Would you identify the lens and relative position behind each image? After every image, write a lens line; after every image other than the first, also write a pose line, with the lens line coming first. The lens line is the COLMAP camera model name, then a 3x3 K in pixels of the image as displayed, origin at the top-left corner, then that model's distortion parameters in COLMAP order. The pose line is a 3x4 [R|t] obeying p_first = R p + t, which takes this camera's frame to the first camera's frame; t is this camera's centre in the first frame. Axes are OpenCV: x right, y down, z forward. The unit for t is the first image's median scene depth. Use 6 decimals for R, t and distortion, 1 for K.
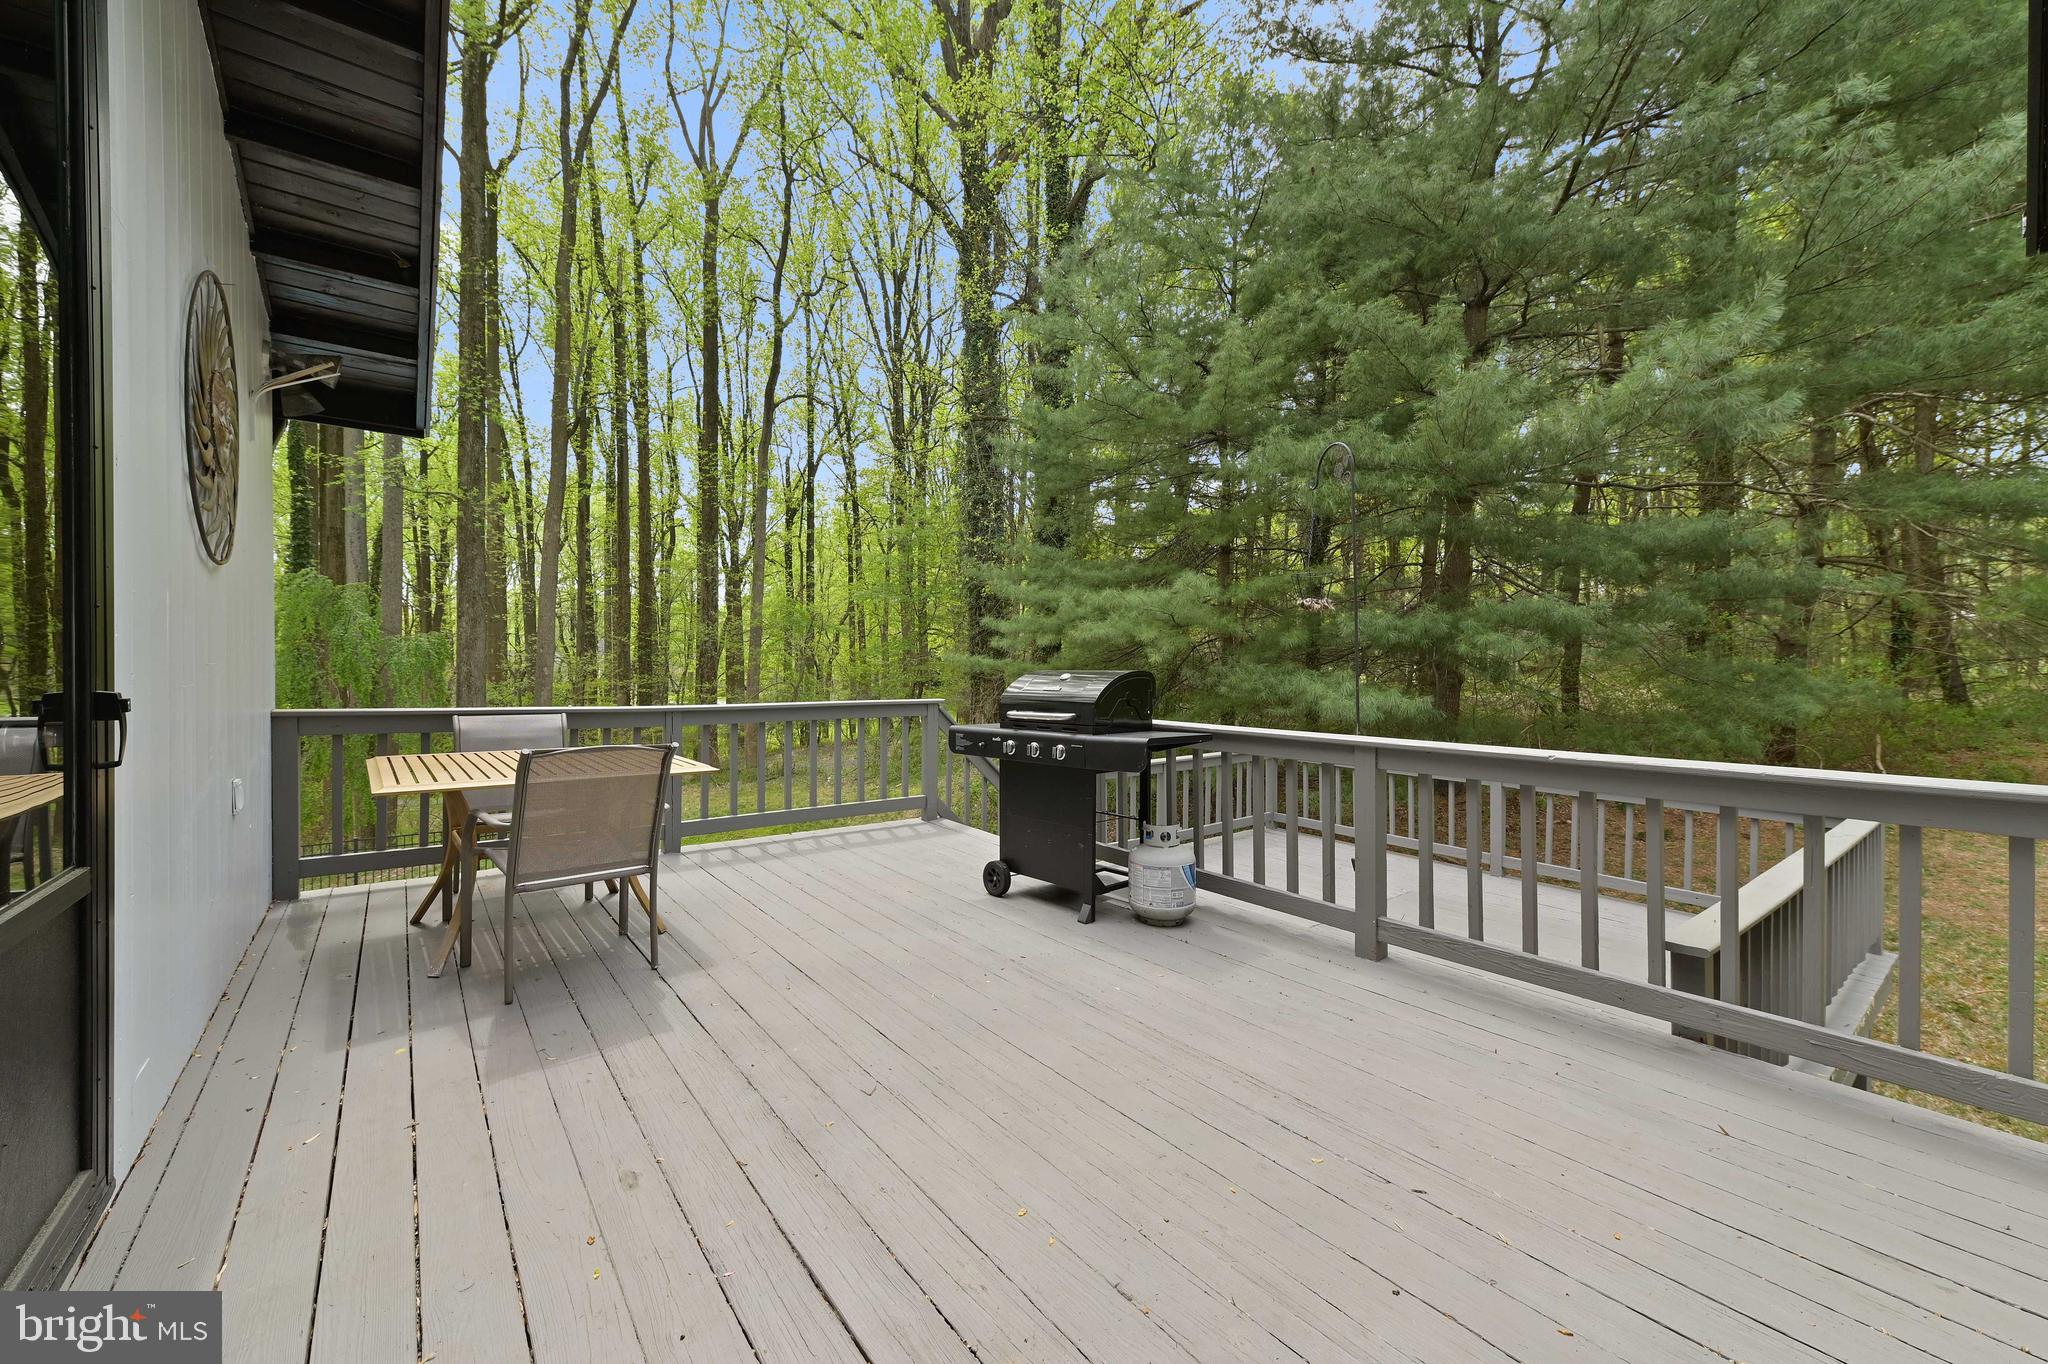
lens RADIAL K [[814.4, 0, 1038.6], [0, 814.4, 666.2], [0, 0, 1]] dist [0.002364, 0.000168]
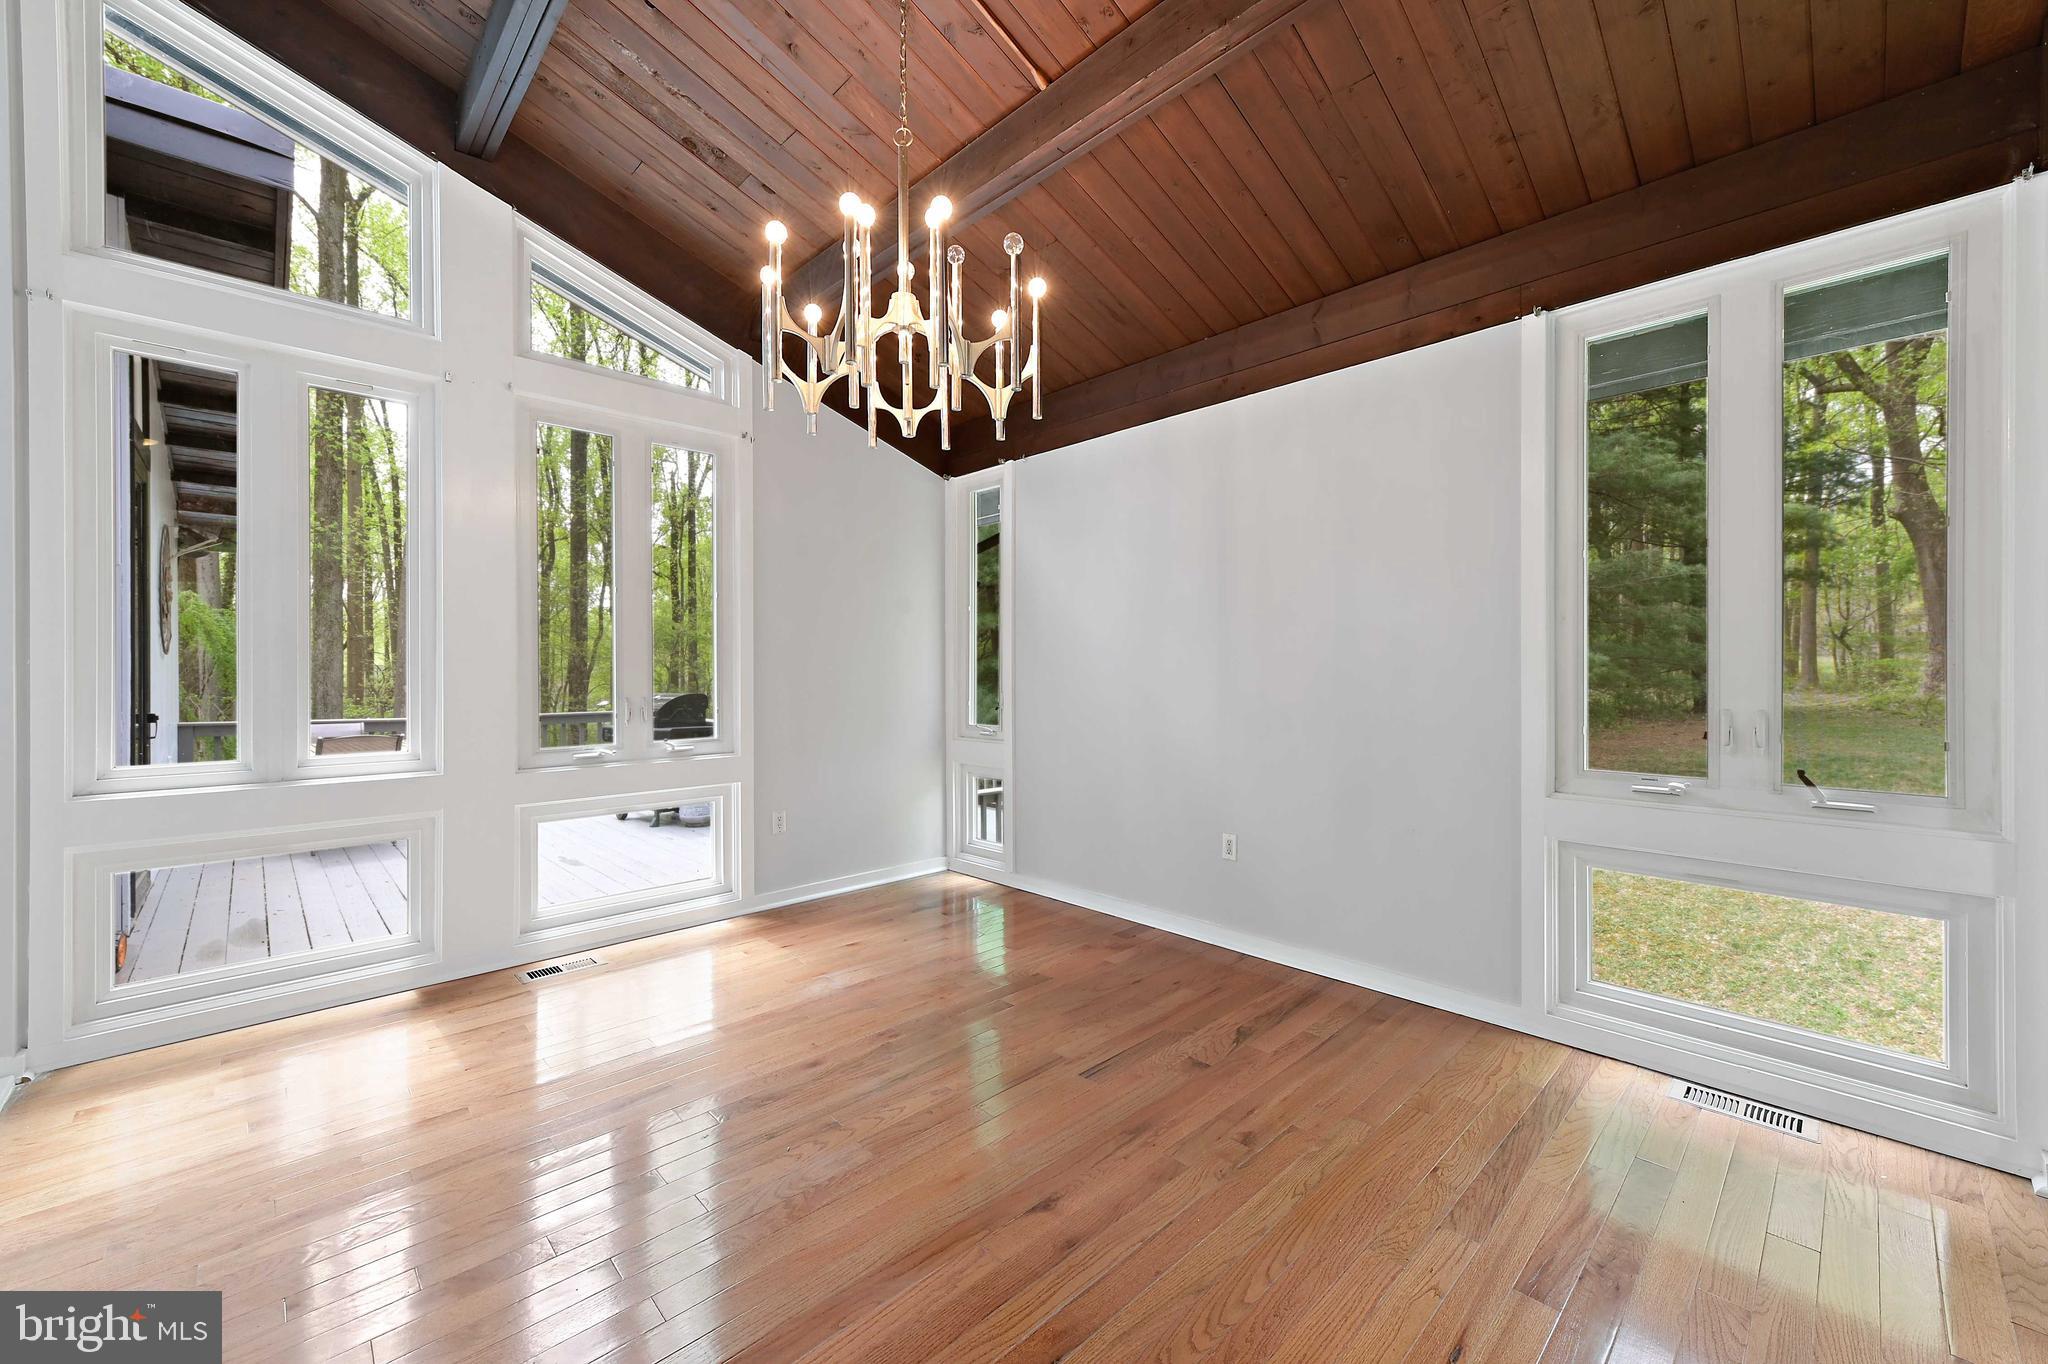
lens RADIAL K [[827.5, 0, 1045.7], [0, 827.5, 675.1], [0, 0, 1]] dist [0.001784, 0.000098]
pose [[0.995018, -0.003327, 0.099638, 0.122250], [0.003795, 0.999983, -0.004507, -0.005307], [-0.099621, 0.004862, 0.995014, -0.160086]]
